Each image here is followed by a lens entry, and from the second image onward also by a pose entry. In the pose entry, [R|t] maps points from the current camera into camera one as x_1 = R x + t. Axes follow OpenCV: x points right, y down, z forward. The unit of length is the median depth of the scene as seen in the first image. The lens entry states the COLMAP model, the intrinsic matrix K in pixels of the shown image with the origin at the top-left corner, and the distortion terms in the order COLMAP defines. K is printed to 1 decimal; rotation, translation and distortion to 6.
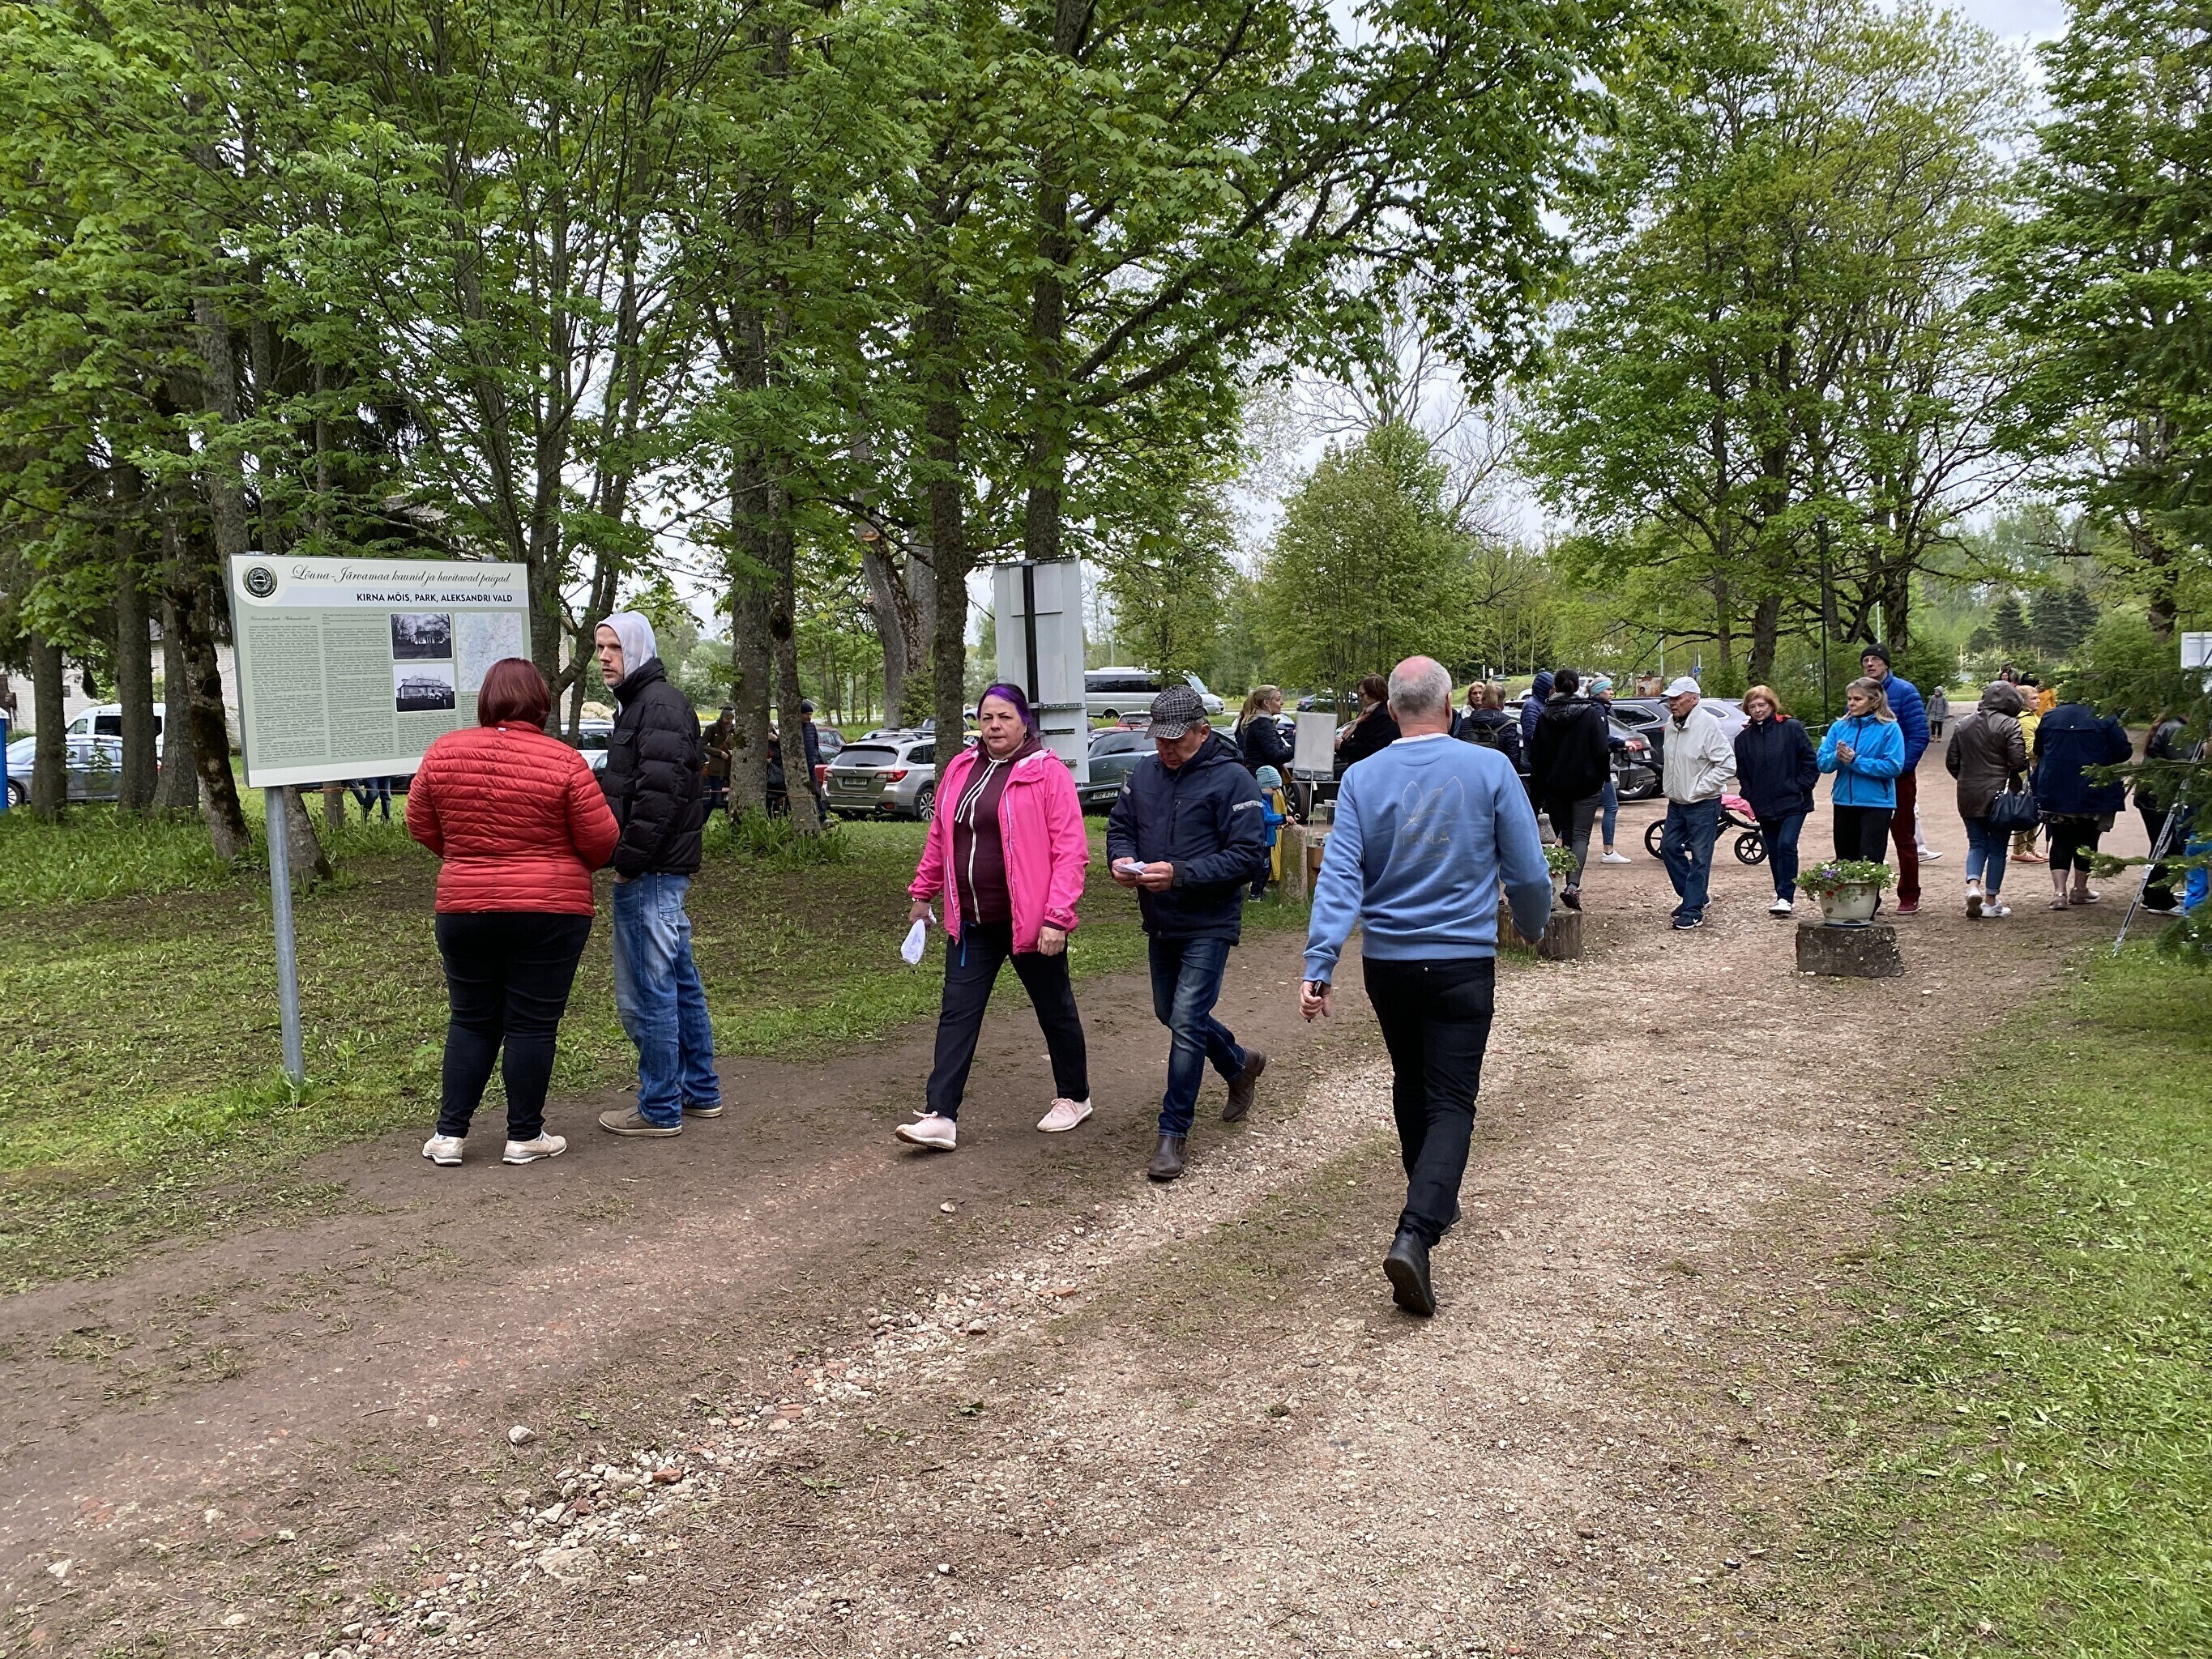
lens RADIAL K [[1681.9, 0, 1107.2], [0, 1681.9, 832.1], [0, 0, 1]] dist [-0.005137, -0.002128]
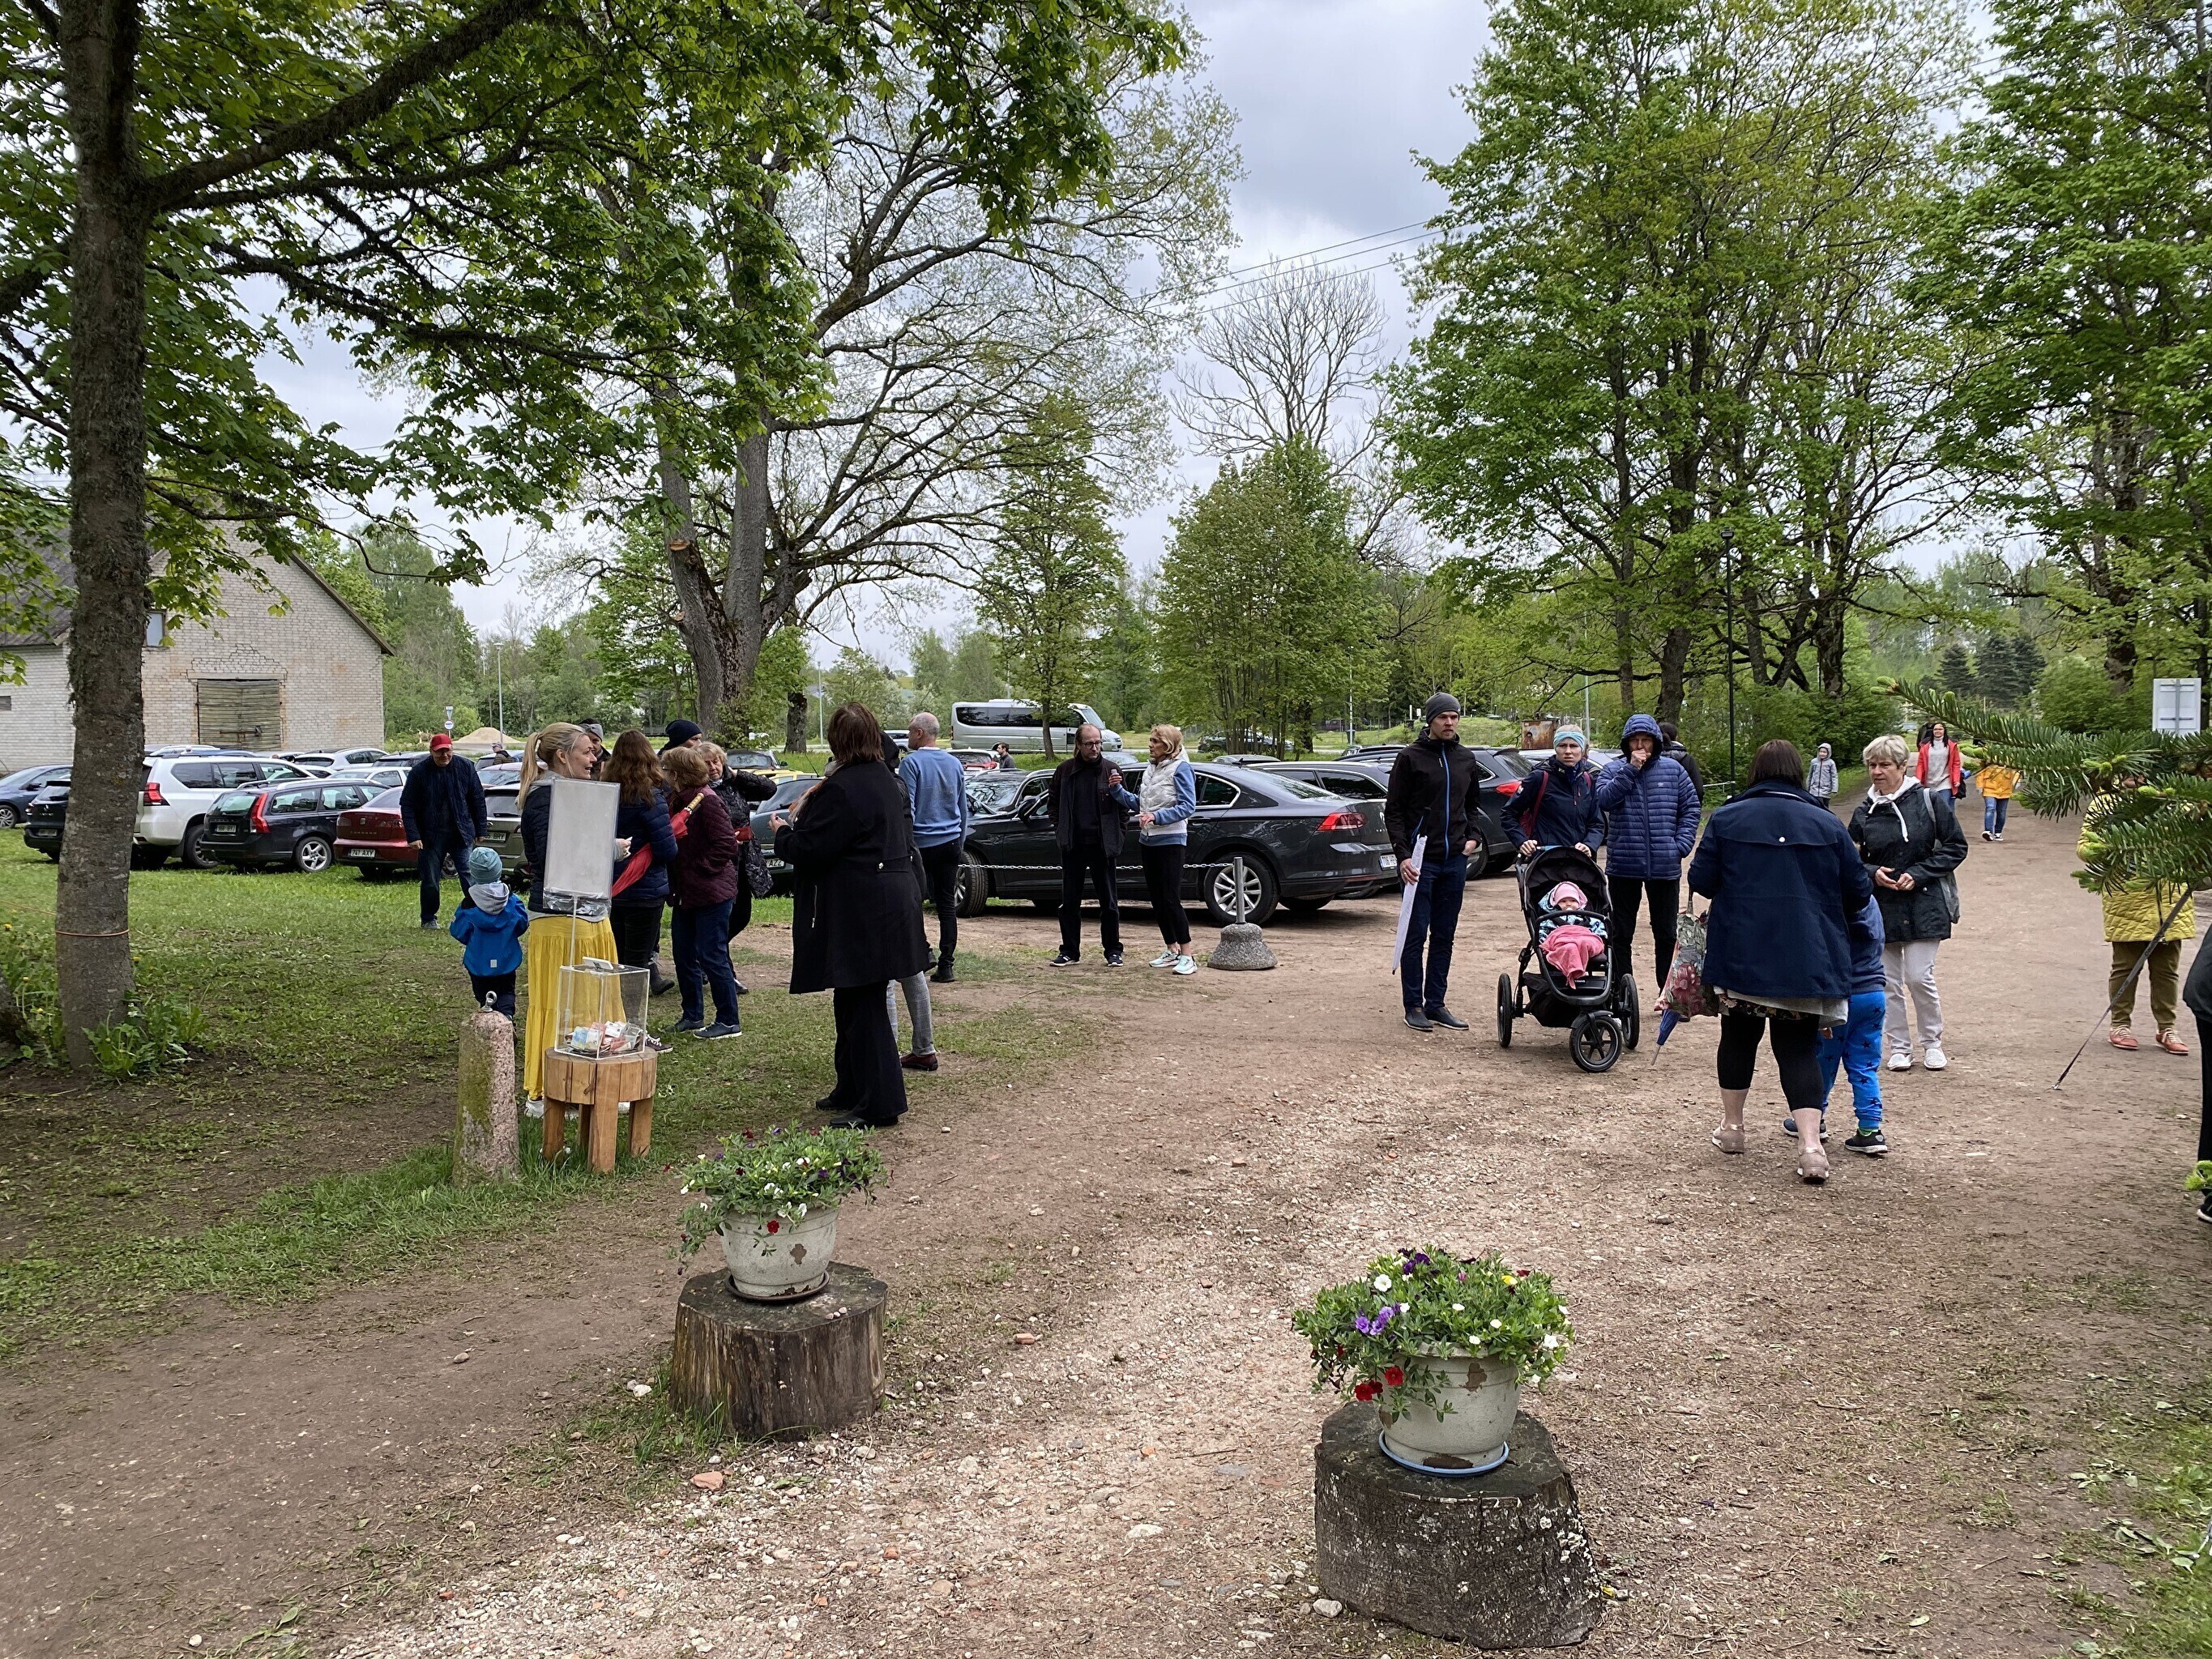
lens RADIAL K [[1681.9, 0, 1104.7], [0, 1681.9, 826.6], [0, 0, 1]] dist [-0.005137, -0.002128]
pose [[0.999600, 0.015067, 0.023916, 0.077445], [-0.014491, 0.999604, -0.024101, -0.013379], [-0.024270, 0.023745, 0.999423, 0.140891]]
